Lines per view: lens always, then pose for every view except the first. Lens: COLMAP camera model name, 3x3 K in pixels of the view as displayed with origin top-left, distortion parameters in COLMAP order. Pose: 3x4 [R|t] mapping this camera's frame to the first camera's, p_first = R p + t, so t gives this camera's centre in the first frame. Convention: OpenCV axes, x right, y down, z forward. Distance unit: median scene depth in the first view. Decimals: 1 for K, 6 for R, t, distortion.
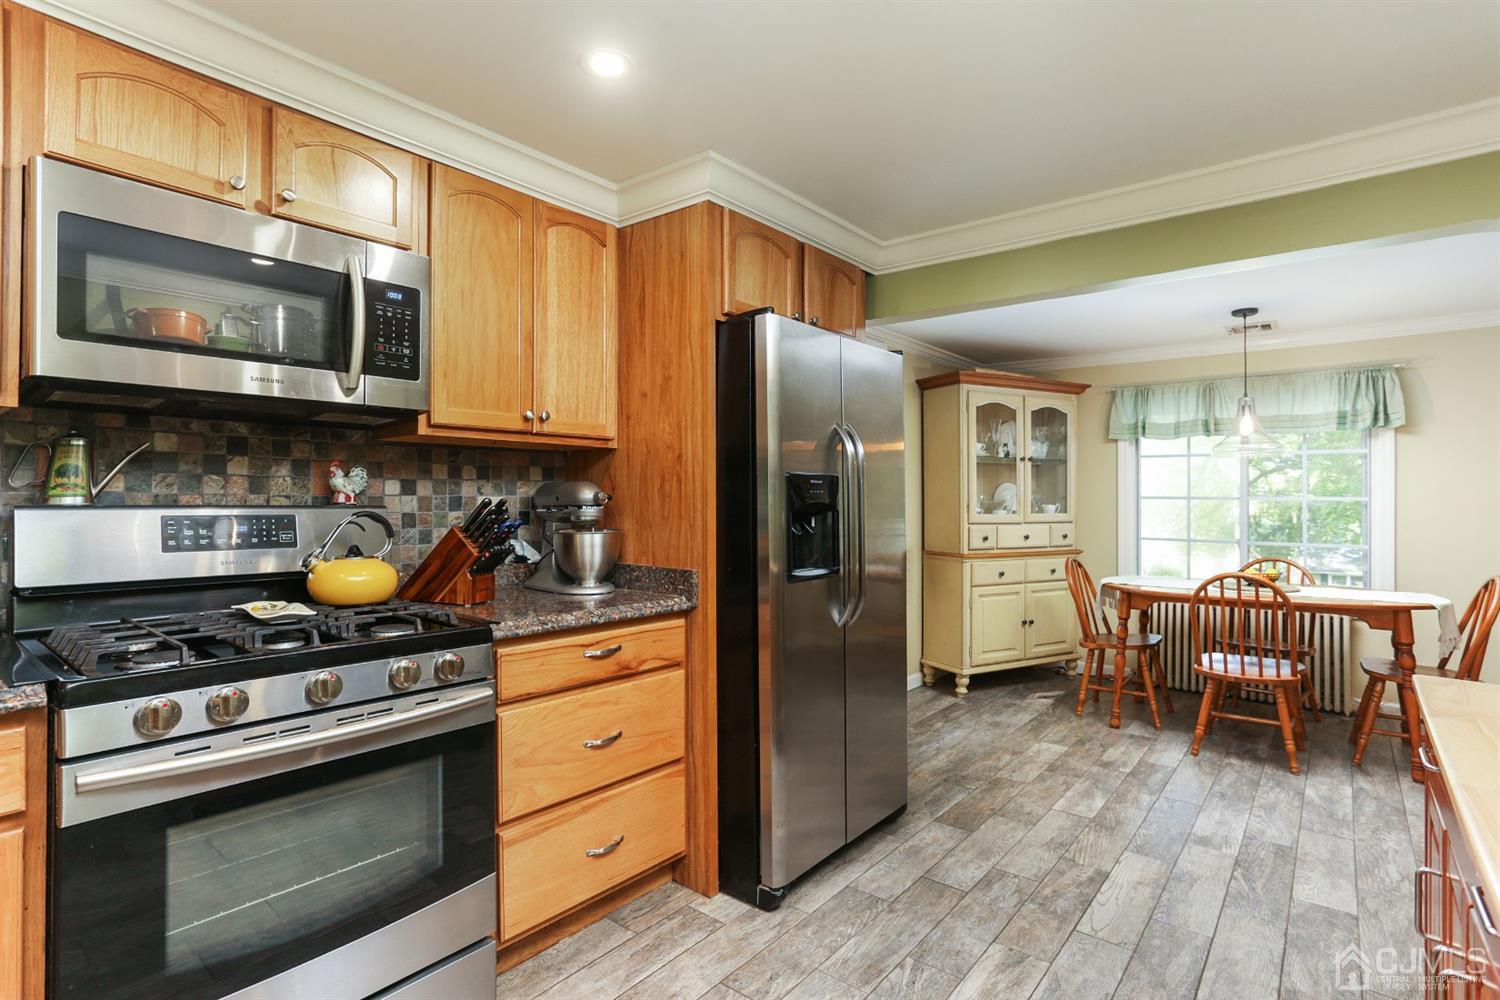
lens RADIAL K [[726.7, 0, 776.8], [0, 726.7, 487.7], [0, 0, 1]] dist [-0.018999, 0.007002]
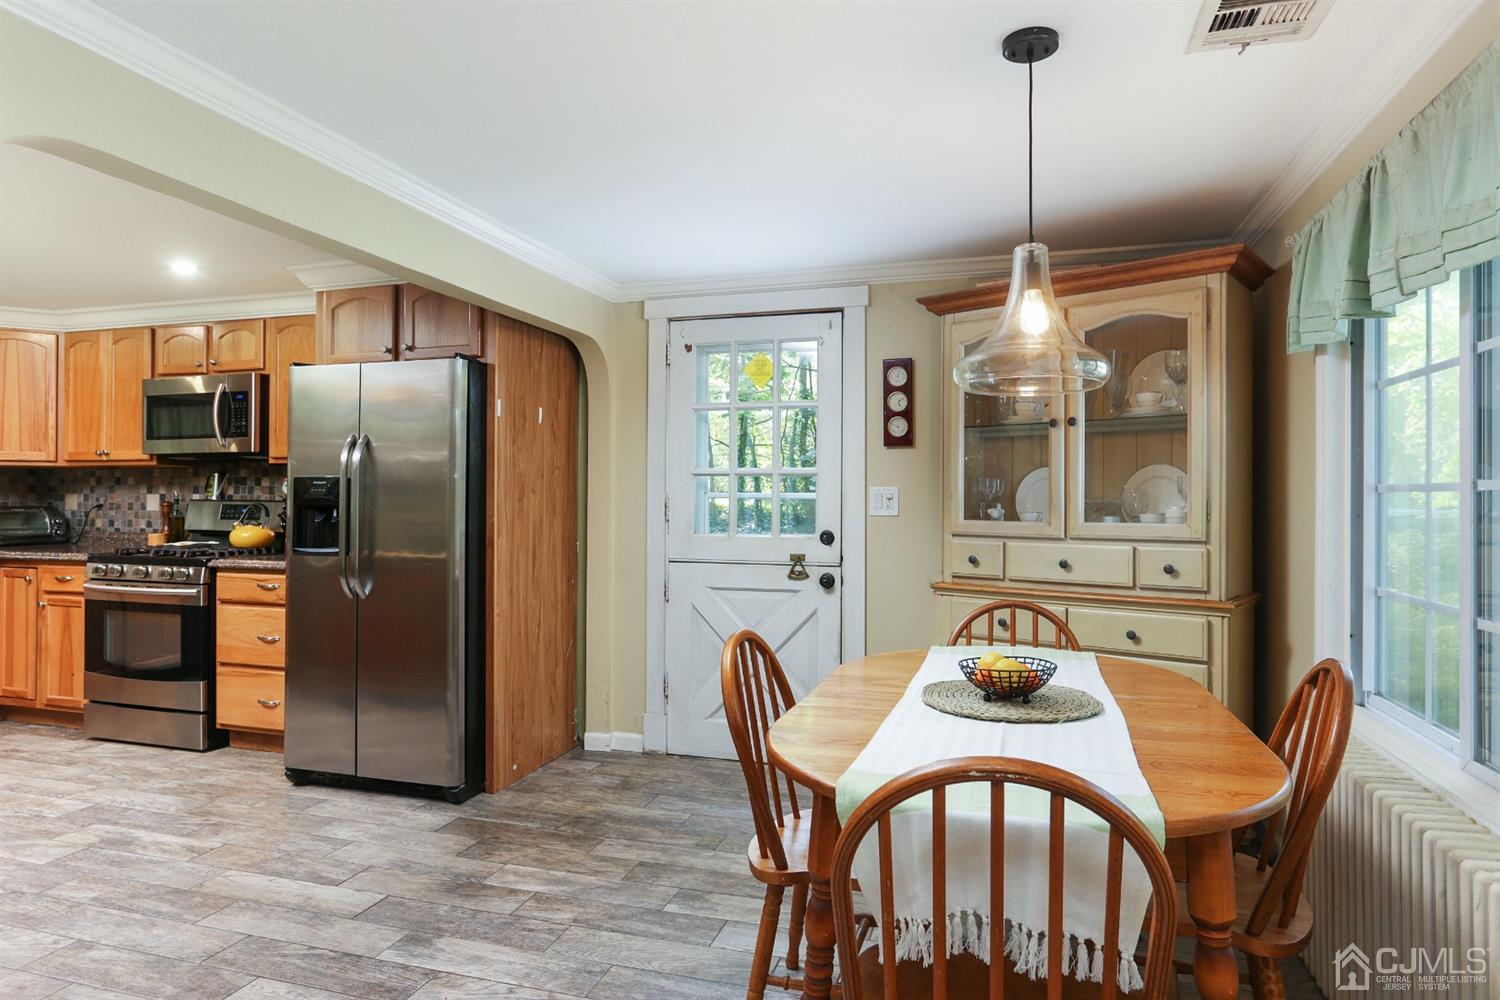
lens RADIAL K [[869.5, 0, 763.3], [0, 869.5, 489.1], [0, 0, 1]] dist [-0.016125, 0.004739]
pose [[0.381923, -0.014639, -0.924078, 0.985595], [0.013980, 0.999852, -0.010061, 0.016659], [0.924088, -0.009077, 0.382071, 0.618106]]
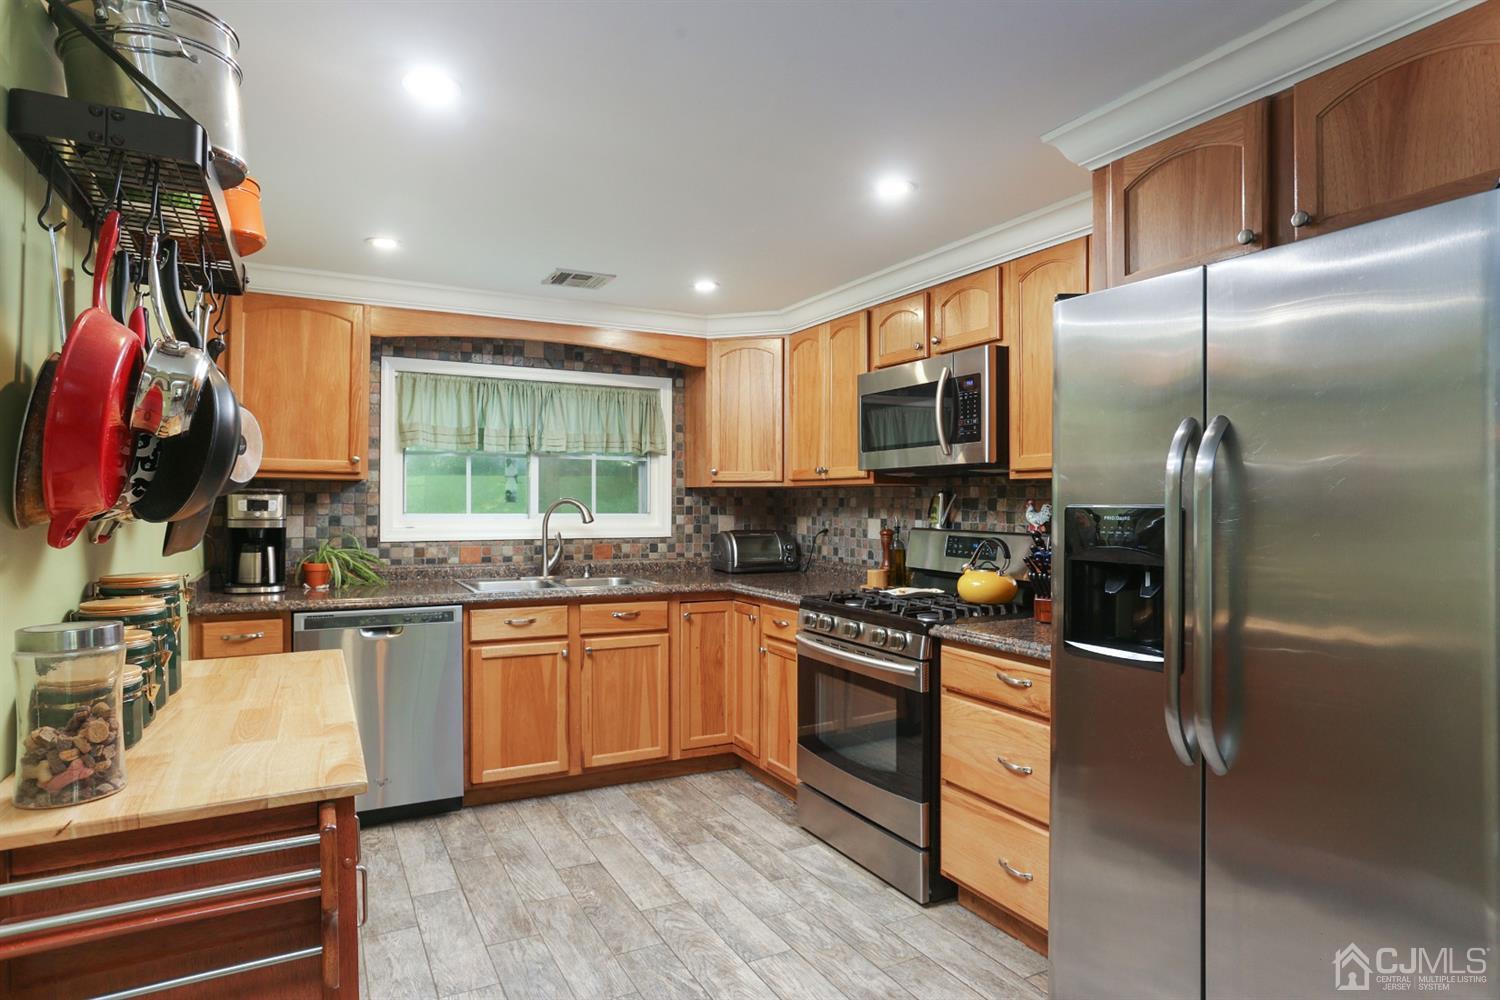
lens RADIAL K [[827.9, 0, 746.4], [0, 827.9, 503.0], [0, 0, 1]] dist [-0.010273, 0.010254]
pose [[-0.396033, -0.008502, -0.918197, 0.476782], [0.008129, 0.999885, -0.012765, -0.007535], [0.918200, -0.012520, -0.395919, 0.532989]]
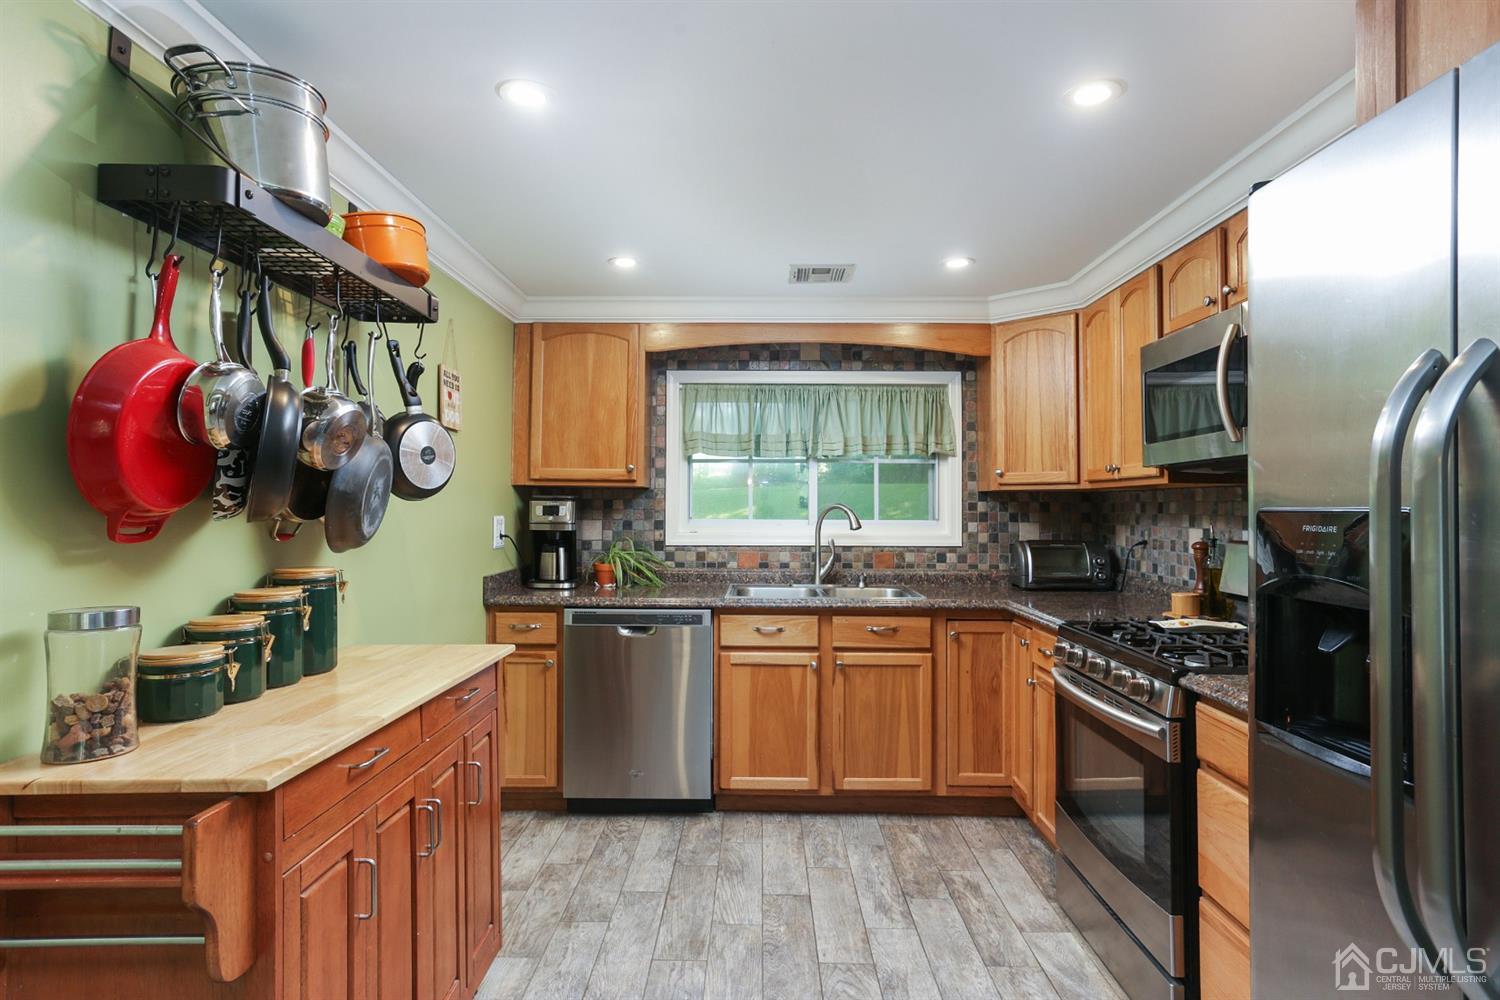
lens RADIAL K [[827.9, 0, 759.6], [0, 827.9, 495.7], [0, 0, 1]] dist [-0.010273, 0.010254]
pose [[-0.779293, -0.020399, -0.626327, 0.322517], [0.000282, 0.999459, -0.032902, -0.005592], [0.626659, -0.025817, -0.778866, 0.626336]]
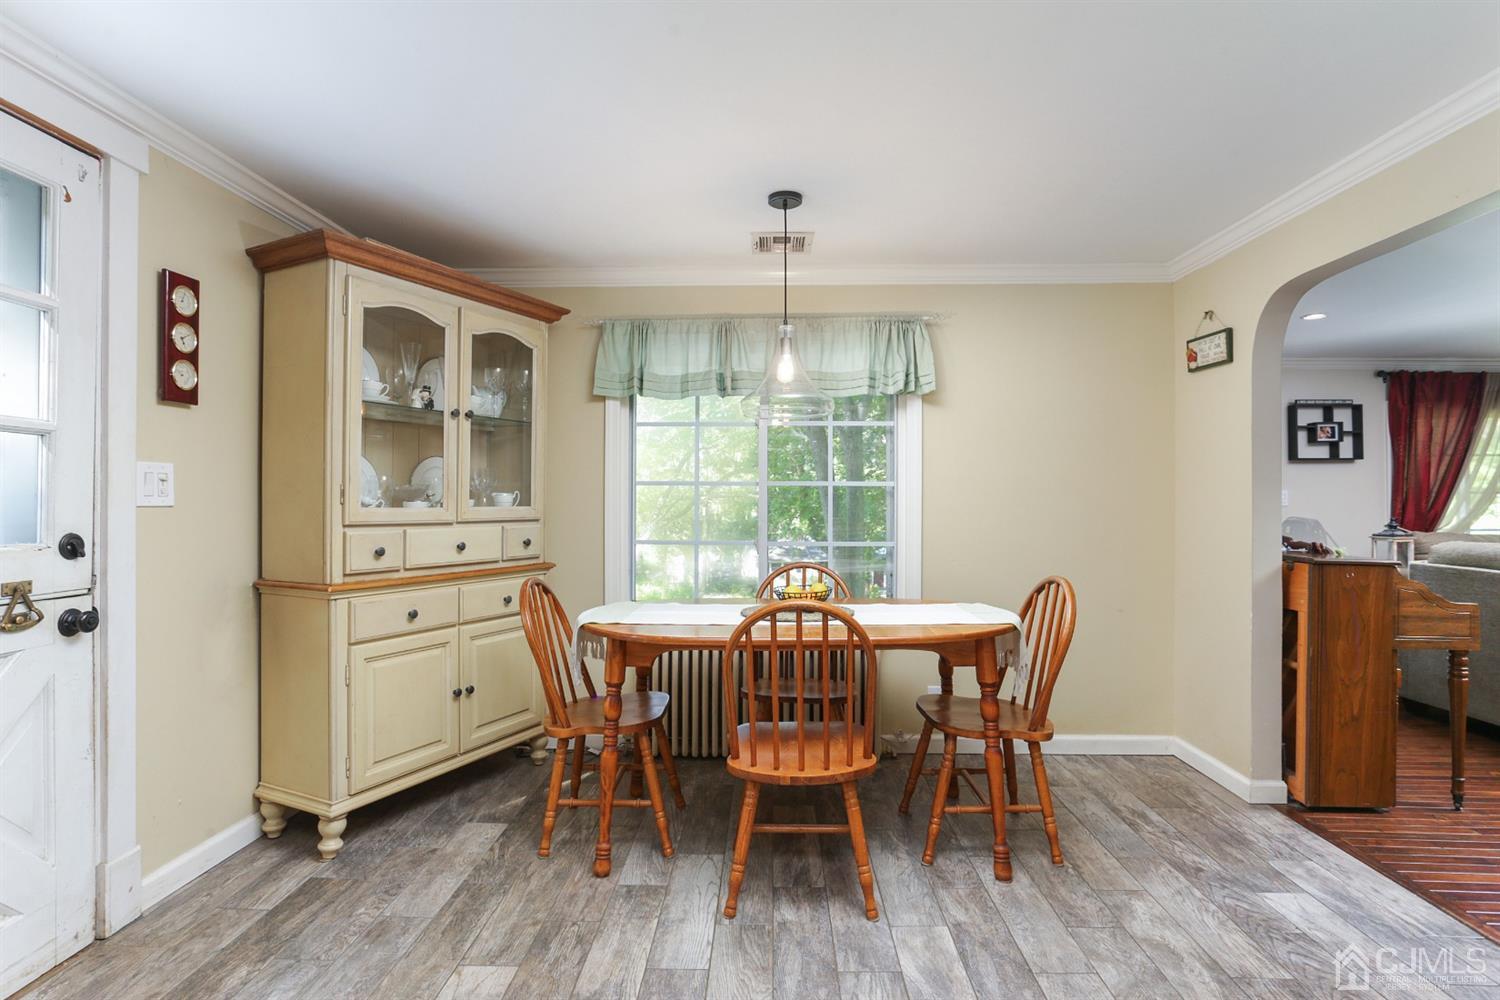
lens RADIAL K [[748.8, 0, 745.1], [0, 748.8, 503.7], [0, 0, 1]] dist [-0.022116, 0.005172]
pose [[0.810705, -0.005432, 0.585430, 0.202671], [-0.006129, 0.999823, 0.017764, 0.024262], [-0.585423, -0.017990, 0.810529, 0.431844]]
